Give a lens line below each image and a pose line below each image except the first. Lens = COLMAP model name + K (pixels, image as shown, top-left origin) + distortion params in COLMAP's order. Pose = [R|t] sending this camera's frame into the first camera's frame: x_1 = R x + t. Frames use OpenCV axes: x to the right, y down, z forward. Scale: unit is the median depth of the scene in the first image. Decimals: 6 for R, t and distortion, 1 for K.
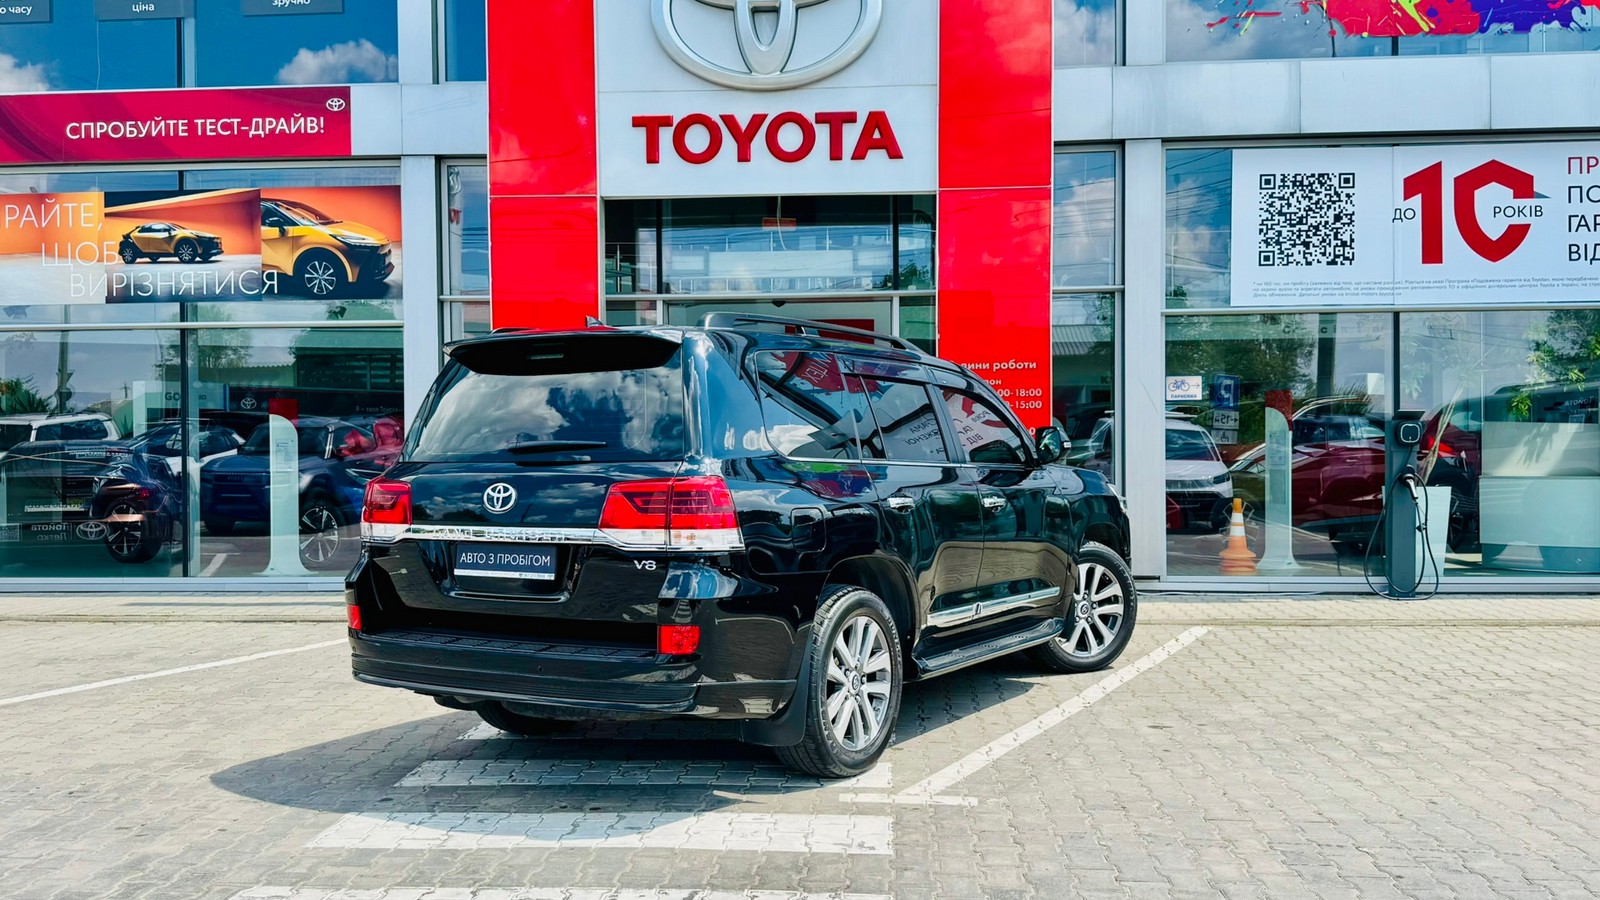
lens RADIAL K [[1371.2, 0, 785.9], [0, 1371.2, 452.1], [0, 0, 1]] dist [0.134013, -0.267227]
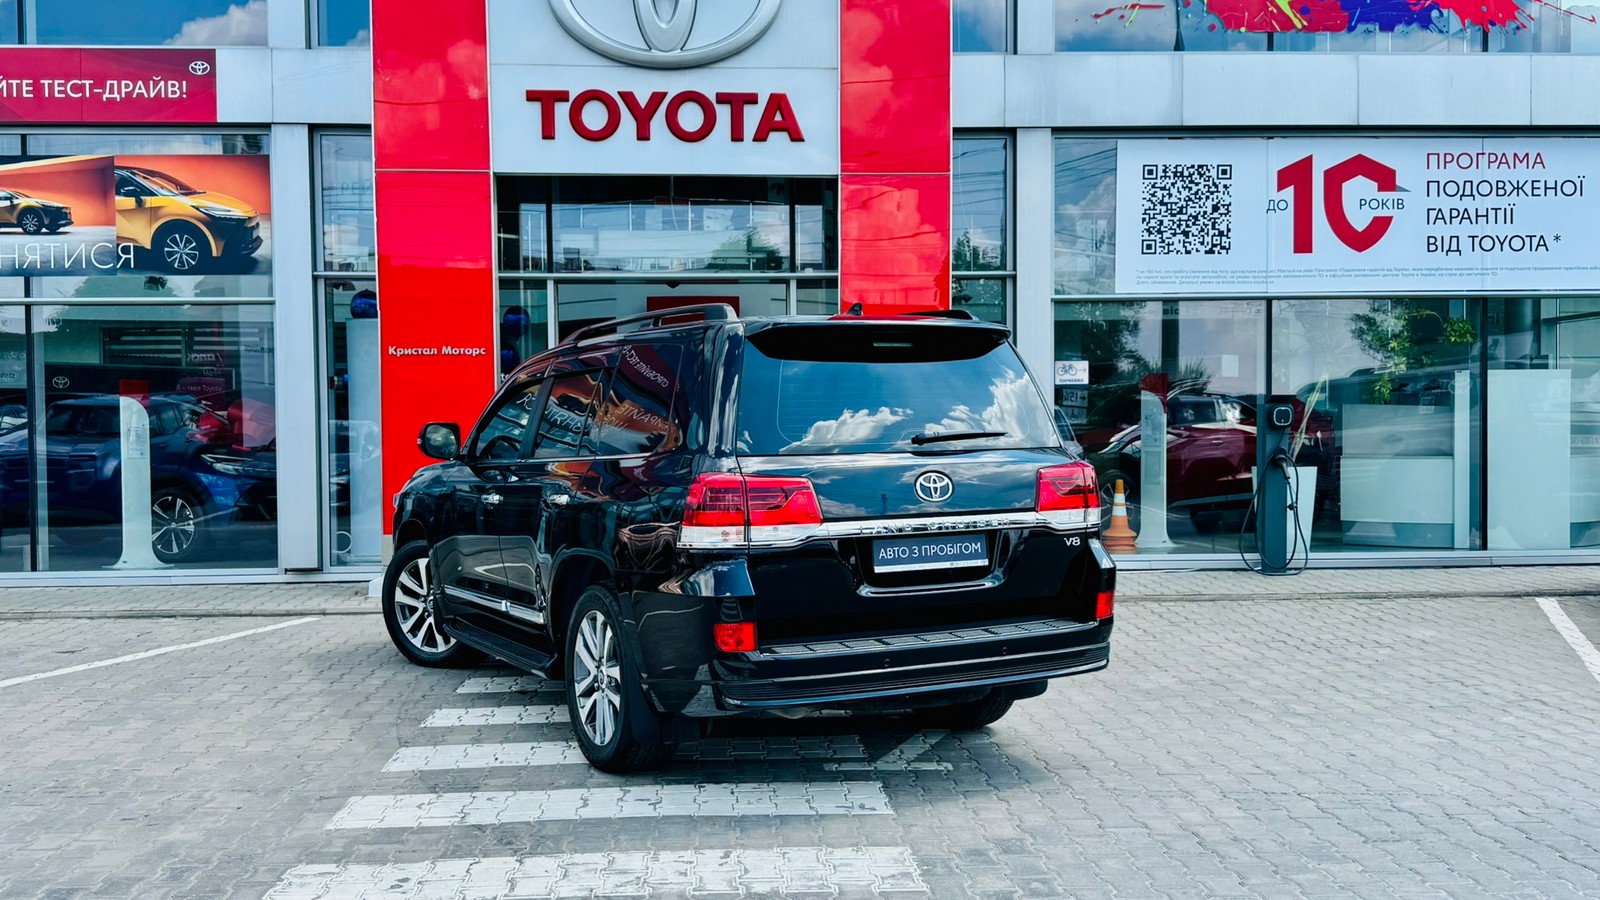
lens RADIAL K [[1451.7, 0, 790.5], [0, 1451.7, 455.7], [0, 0, 1]] dist [0.157953, -0.337382]
pose [[0.991791, -0.004878, 0.127778, -0.058044], [0.002676, 0.999845, 0.017397, -0.004002], [-0.127843, -0.016912, 0.991650, -0.048126]]
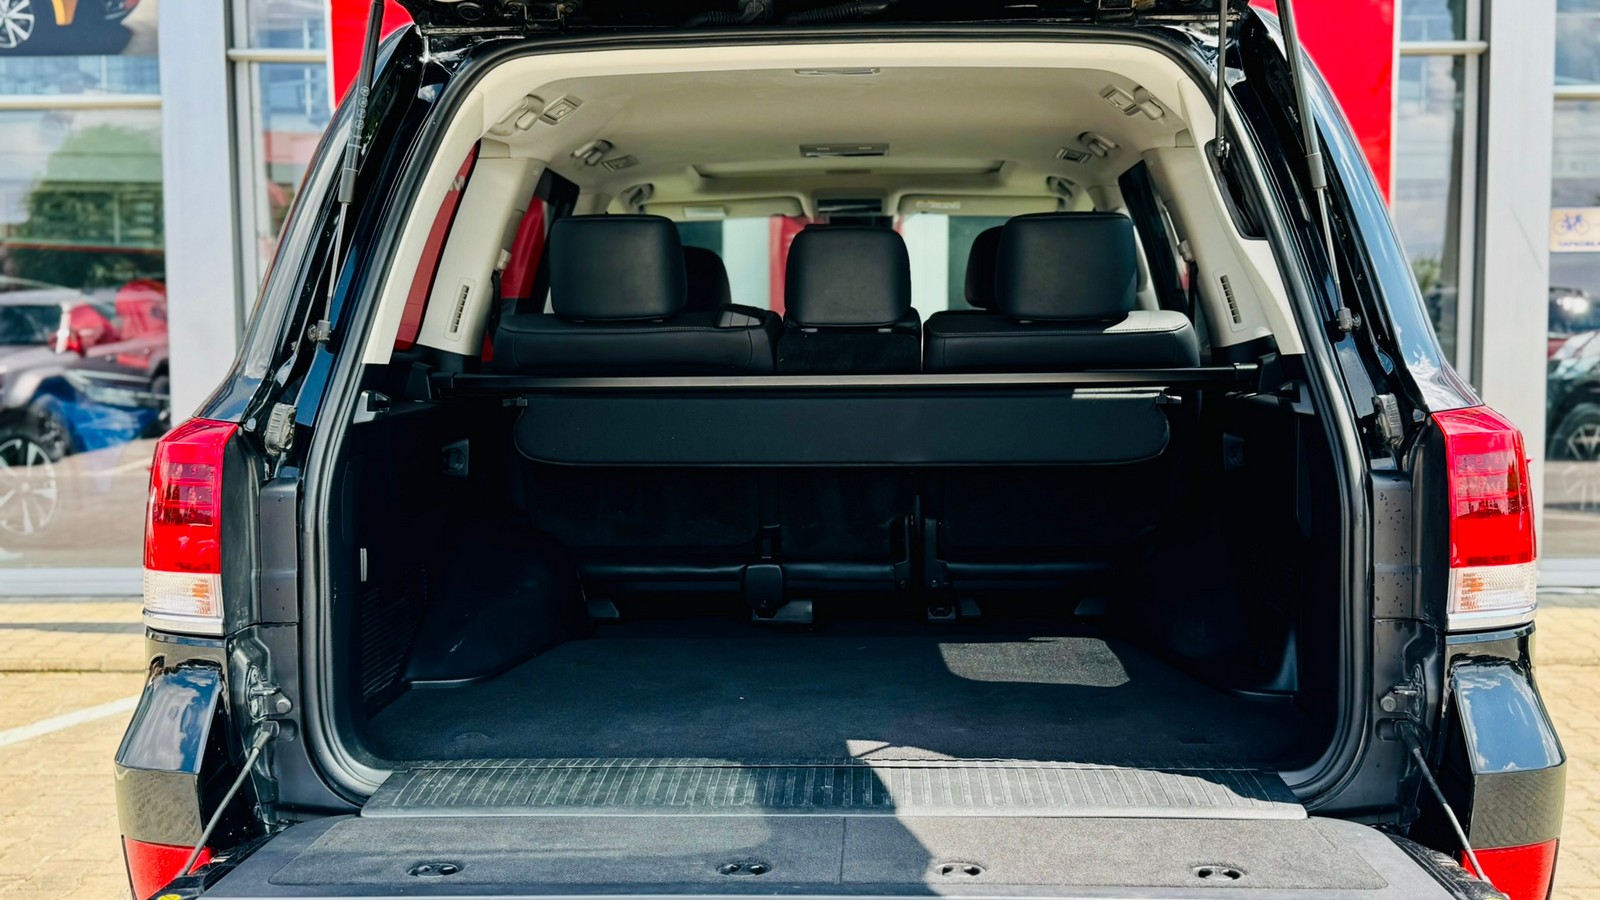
lens RADIAL K [[1668.9, 0, 804.0], [0, 1668.9, 455.8], [0, 0, 1]] dist [0.157613, -0.344512]
pose [[0.997087, -0.003641, 0.076185, -0.081708], [-0.001332, 0.997876, 0.065125, 0.001208], [-0.076260, -0.065037, 0.994965, 0.330113]]
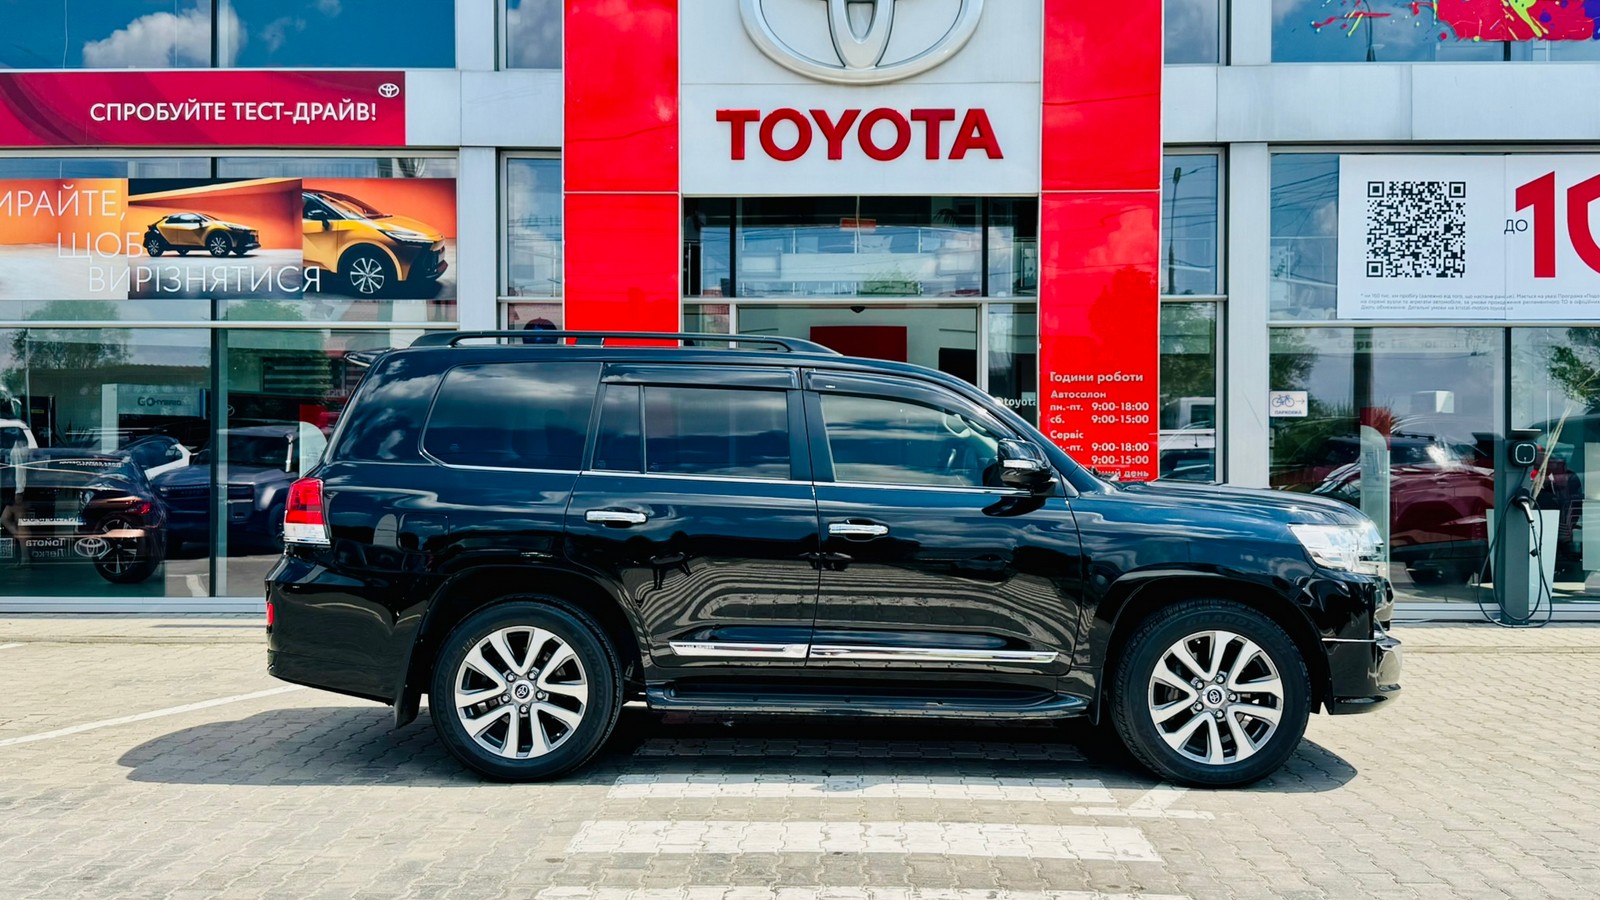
lens RADIAL K [[1525.5, 0, 800.0], [0, 1525.5, 450.0], [0, 0, 1]] dist [0.150788, -0.316961]
pose [[0.999064, 0.009979, 0.042100, -0.092332], [-0.009345, 0.999840, -0.015221, 0.004670], [-0.042246, 0.014814, 0.998997, -0.045035]]
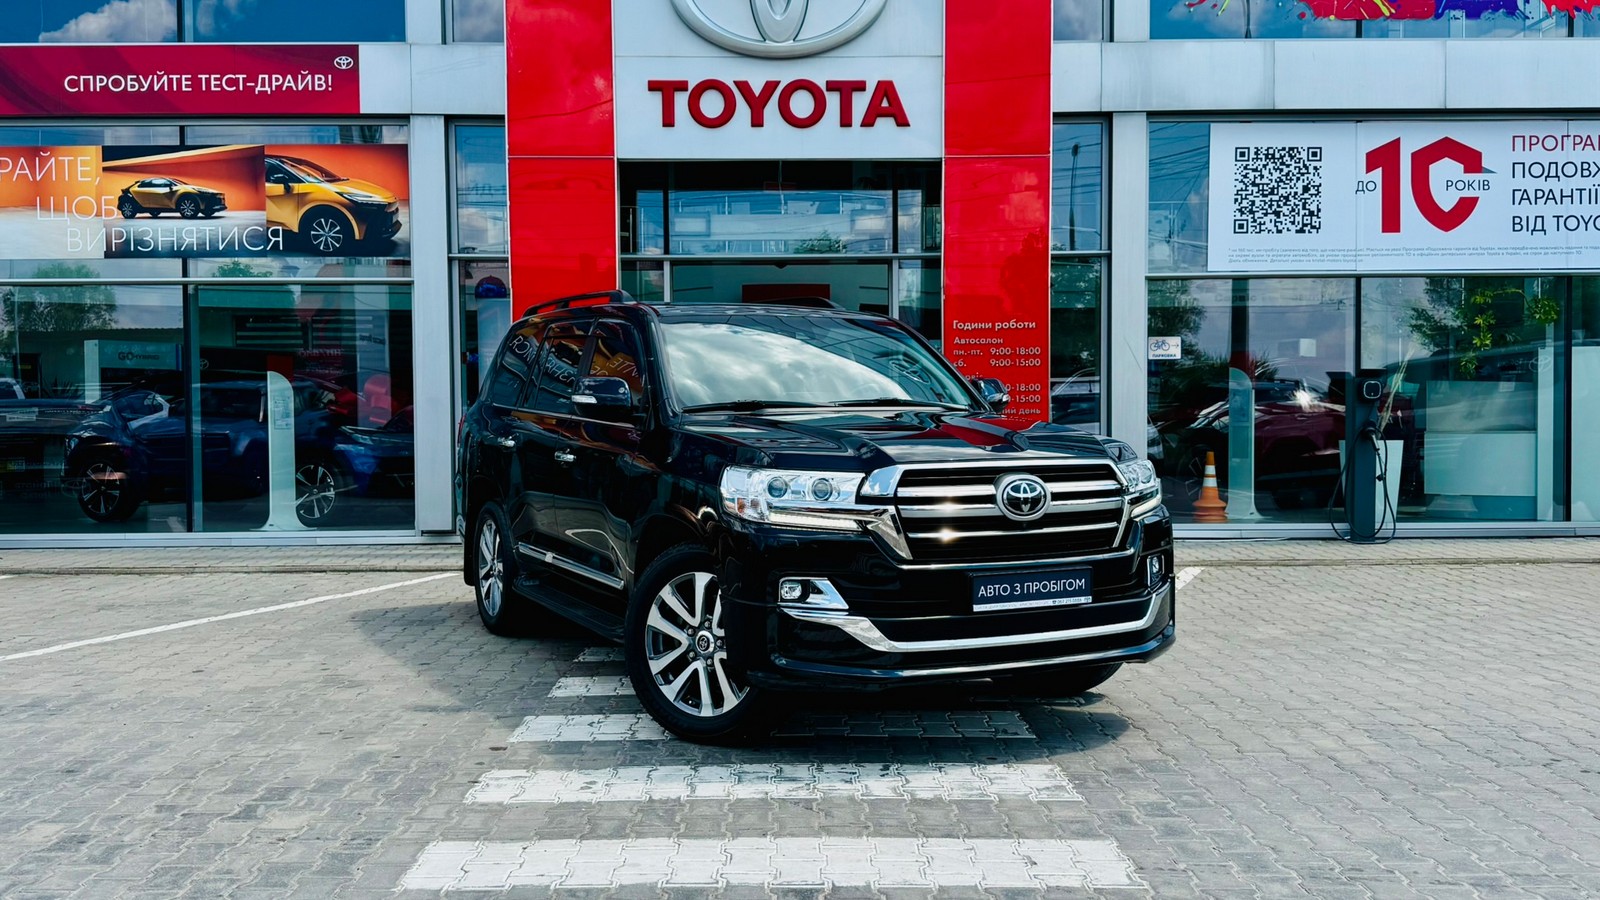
lens RADIAL K [[1388.1, 0, 797.7], [0, 1388.1, 447.6], [0, 0, 1]] dist [0.153499, -0.325894]
pose [[0.996494, -0.001644, 0.083652, -0.084695], [0.000201, 0.999851, 0.017255, 0.011930], [-0.083668, -0.017178, 0.996346, -0.052628]]
